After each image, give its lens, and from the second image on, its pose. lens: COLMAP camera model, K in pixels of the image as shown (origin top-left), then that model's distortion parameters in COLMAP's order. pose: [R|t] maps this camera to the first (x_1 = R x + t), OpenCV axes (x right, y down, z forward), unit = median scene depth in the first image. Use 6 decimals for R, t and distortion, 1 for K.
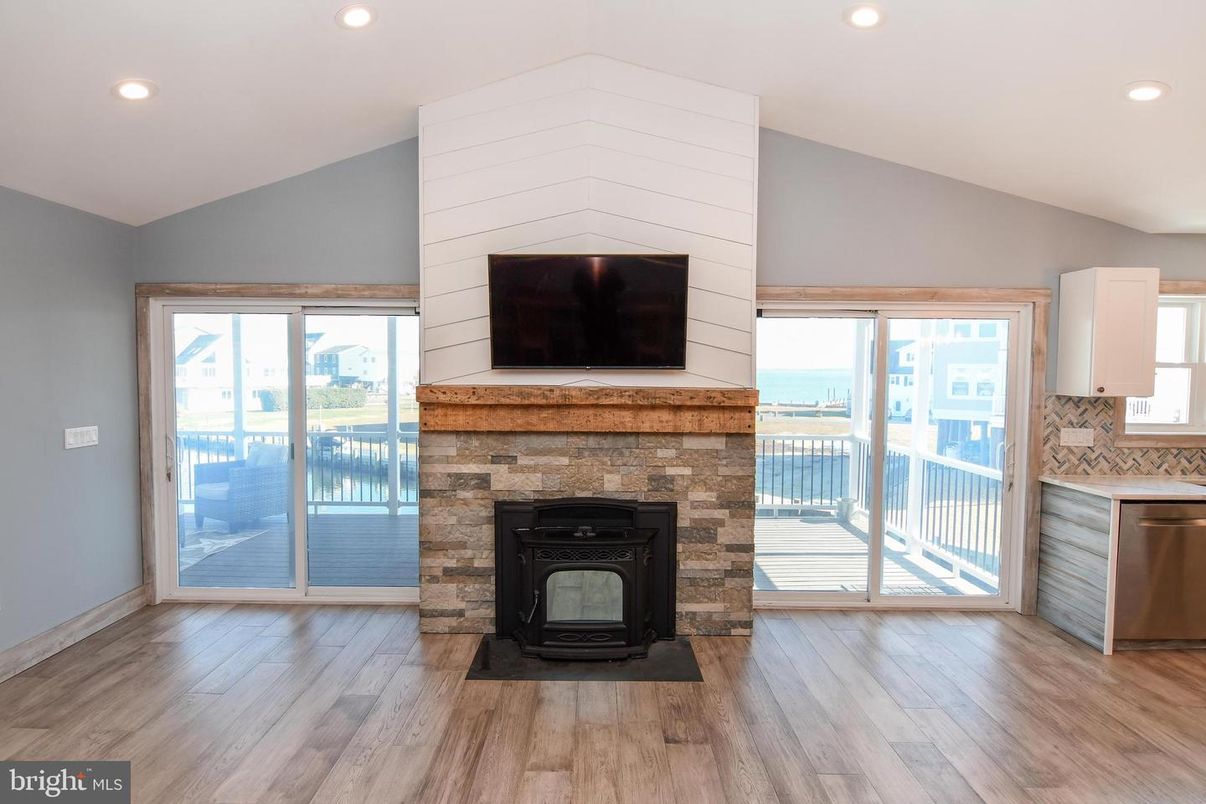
lens RADIAL K [[643.4, 0, 588.6], [0, 643.4, 400.7], [0, 0, 1]] dist [0.017213, -0.028911]
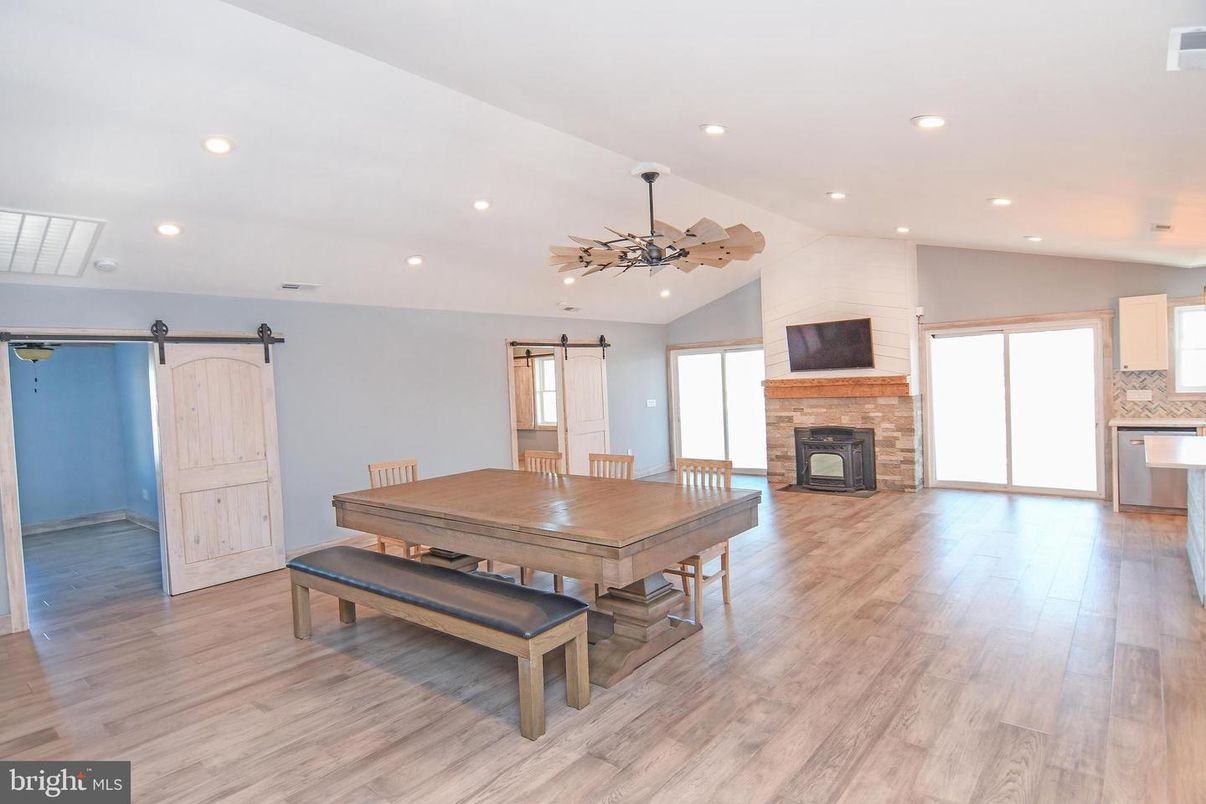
lens RADIAL K [[643.4, 0, 588.6], [0, 643.4, 400.7], [0, 0, 1]] dist [0.017213, -0.028911]
pose [[0.759367, -0.020286, -0.650346, 0.823807], [0.018272, 0.999785, -0.009850, 0.066301], [0.650406, -0.004403, 0.759574, -1.301457]]
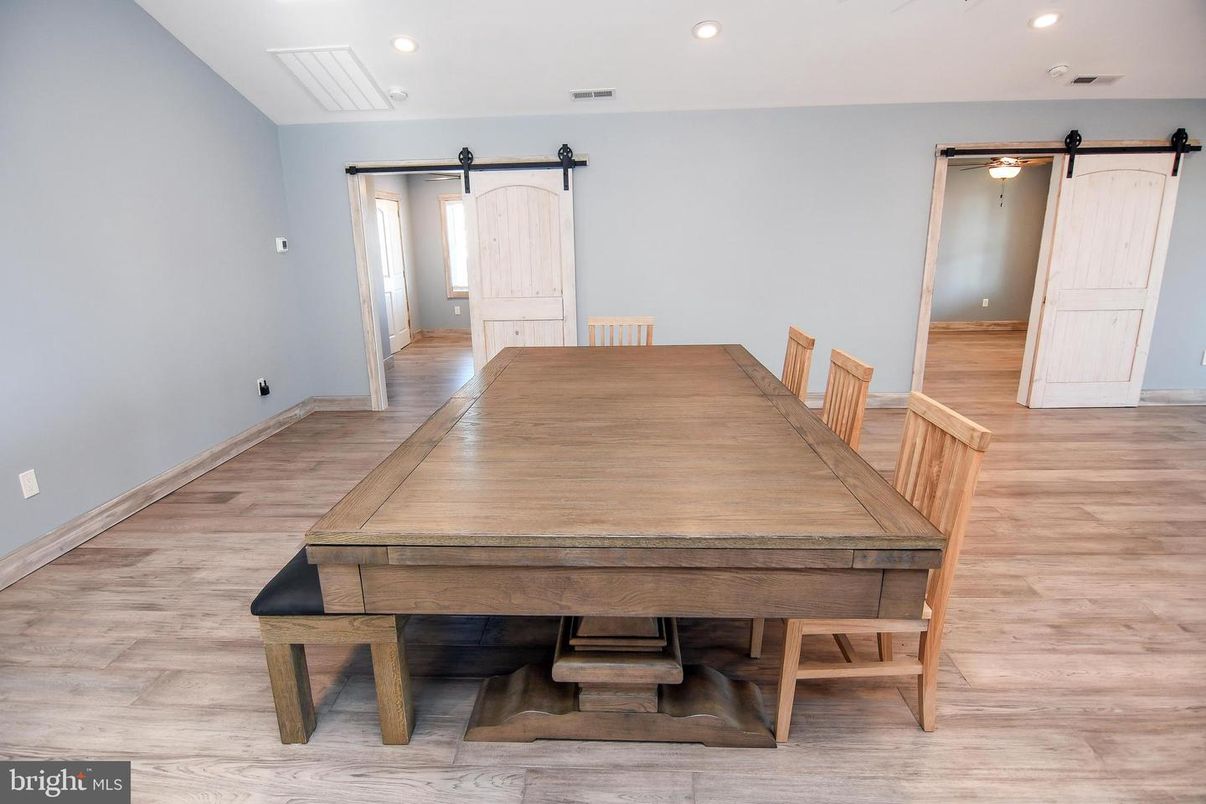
lens RADIAL K [[643.4, 0, 588.6], [0, 643.4, 400.7], [0, 0, 1]] dist [0.017213, -0.028911]
pose [[-0.058862, 0.244365, -0.967895, 0.704650], [-0.029620, 0.968722, 0.246375, 0.043061], [0.997827, 0.043171, -0.049783, -0.491442]]
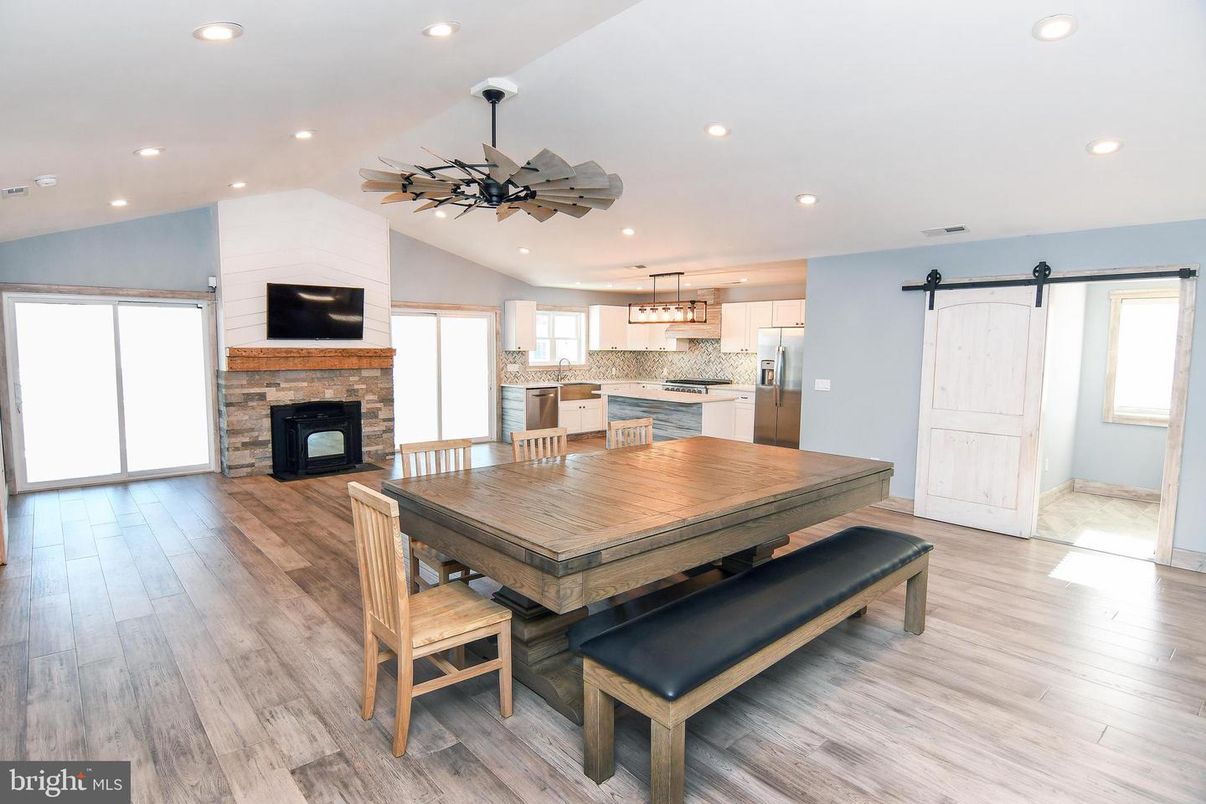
lens RADIAL K [[643.4, 0, 588.6], [0, 643.4, 400.7], [0, 0, 1]] dist [0.017213, -0.028911]
pose [[0.748625, -0.060753, 0.660204, -0.718546], [0.031327, 0.997922, 0.056308, 0.058245], [-0.662253, -0.021472, 0.748973, -1.134972]]
